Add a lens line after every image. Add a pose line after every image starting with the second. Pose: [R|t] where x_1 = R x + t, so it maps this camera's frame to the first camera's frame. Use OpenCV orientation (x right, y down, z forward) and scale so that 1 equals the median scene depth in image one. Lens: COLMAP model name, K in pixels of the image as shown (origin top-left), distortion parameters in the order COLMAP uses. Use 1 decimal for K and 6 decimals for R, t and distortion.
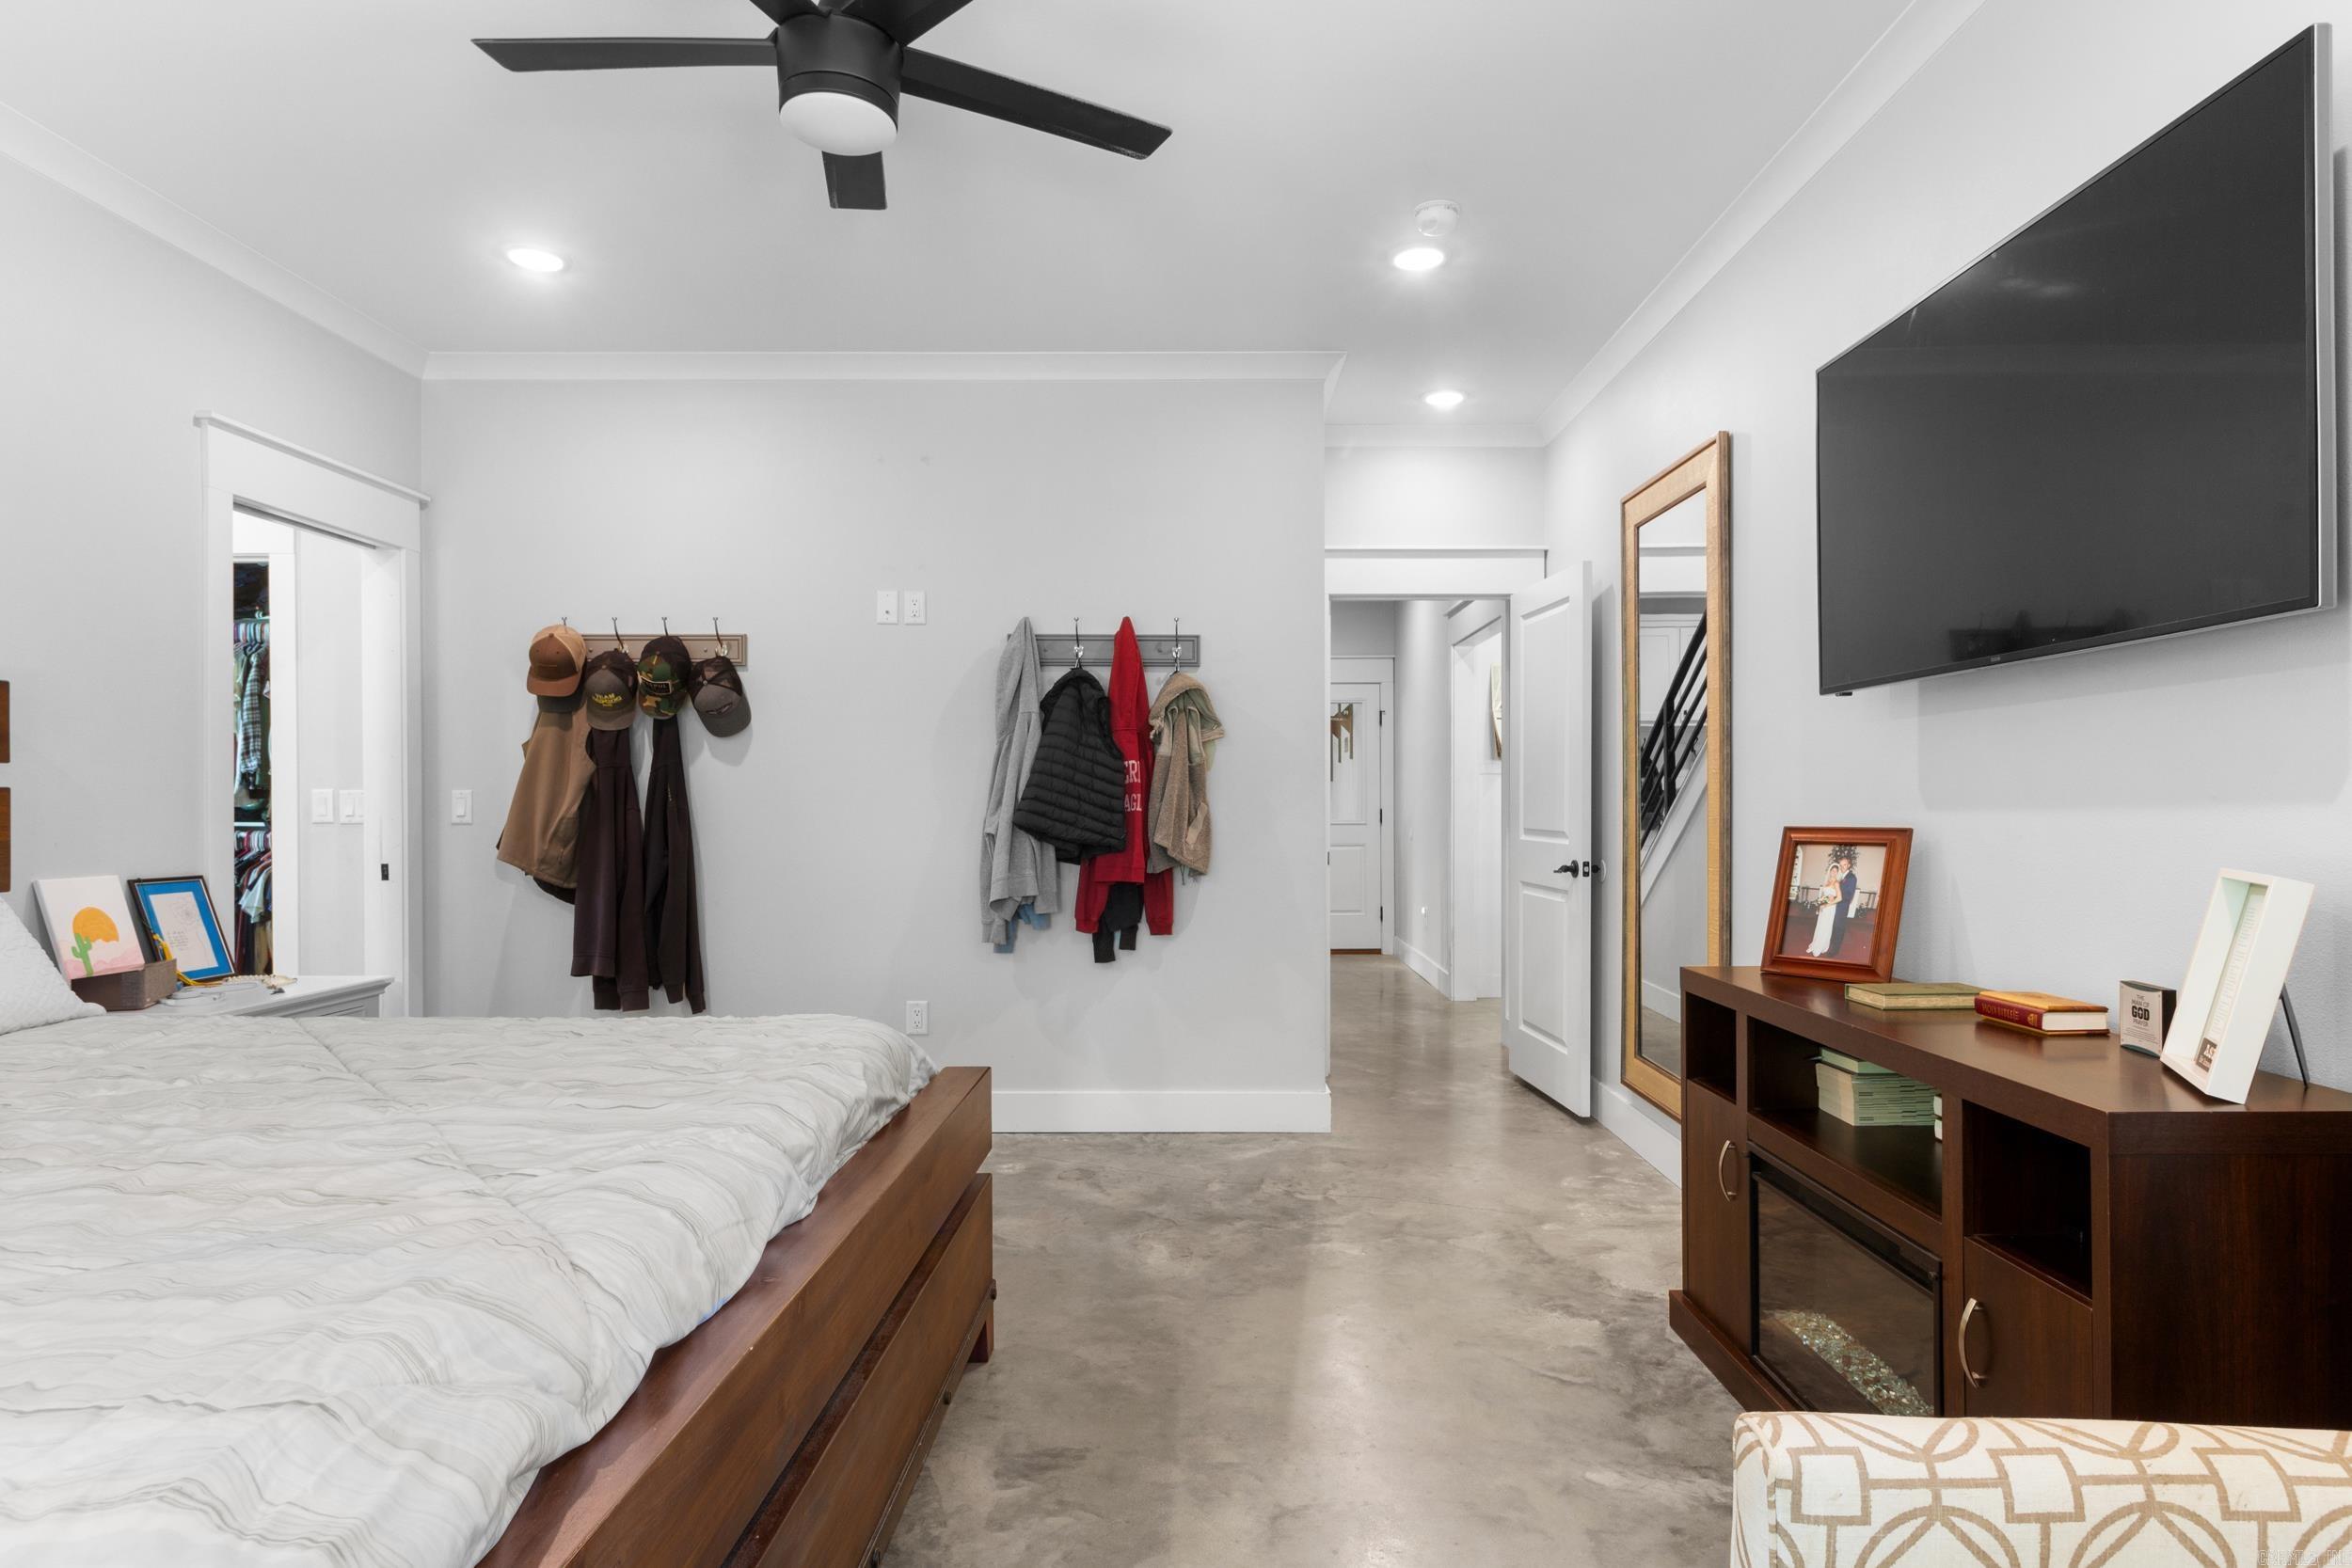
lens RADIAL K [[1296.4, 0, 1176.0], [0, 1296.4, 784.0], [0, 0, 1]] dist [-0.004180, -0.000744]
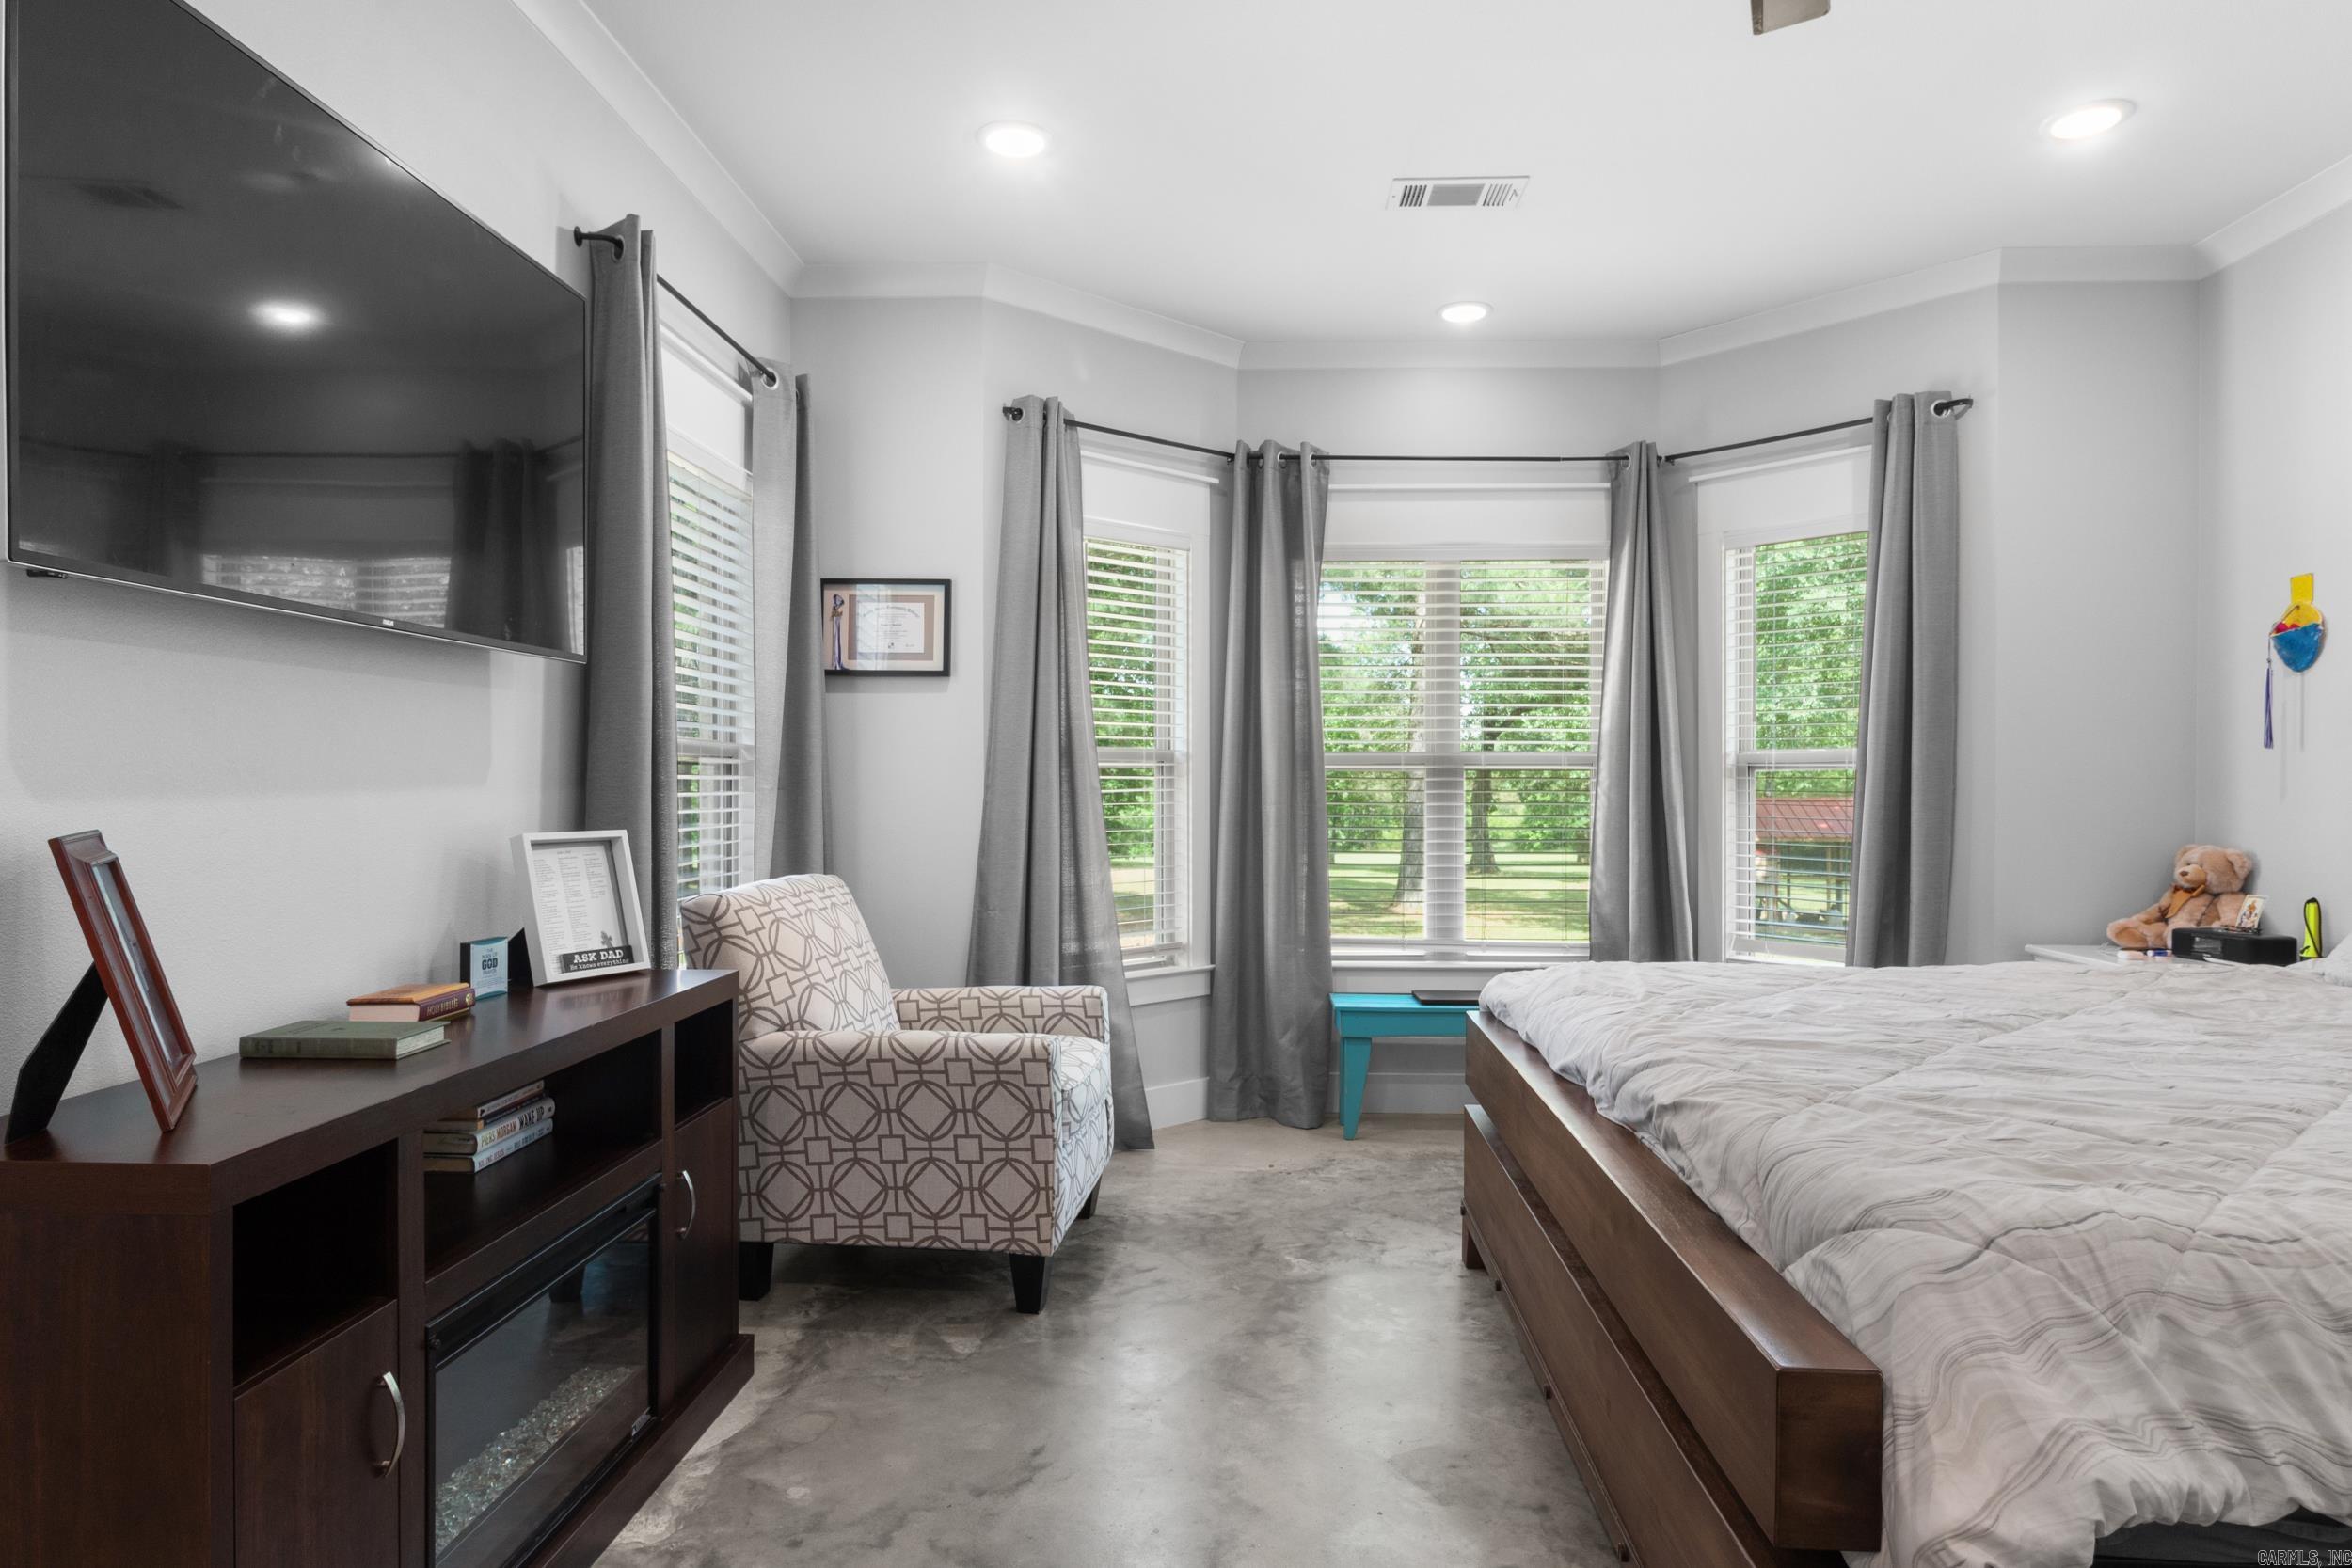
lens RADIAL K [[1296.4, 0, 1176.0], [0, 1296.4, 784.0], [0, 0, 1]] dist [-0.004180, -0.000744]
pose [[-0.999794, 0.000796, 0.020257, 0.095336], [0.000662, 0.999978, -0.006631, 0.021258], [-0.020262, -0.006616, -0.999773, 2.128039]]
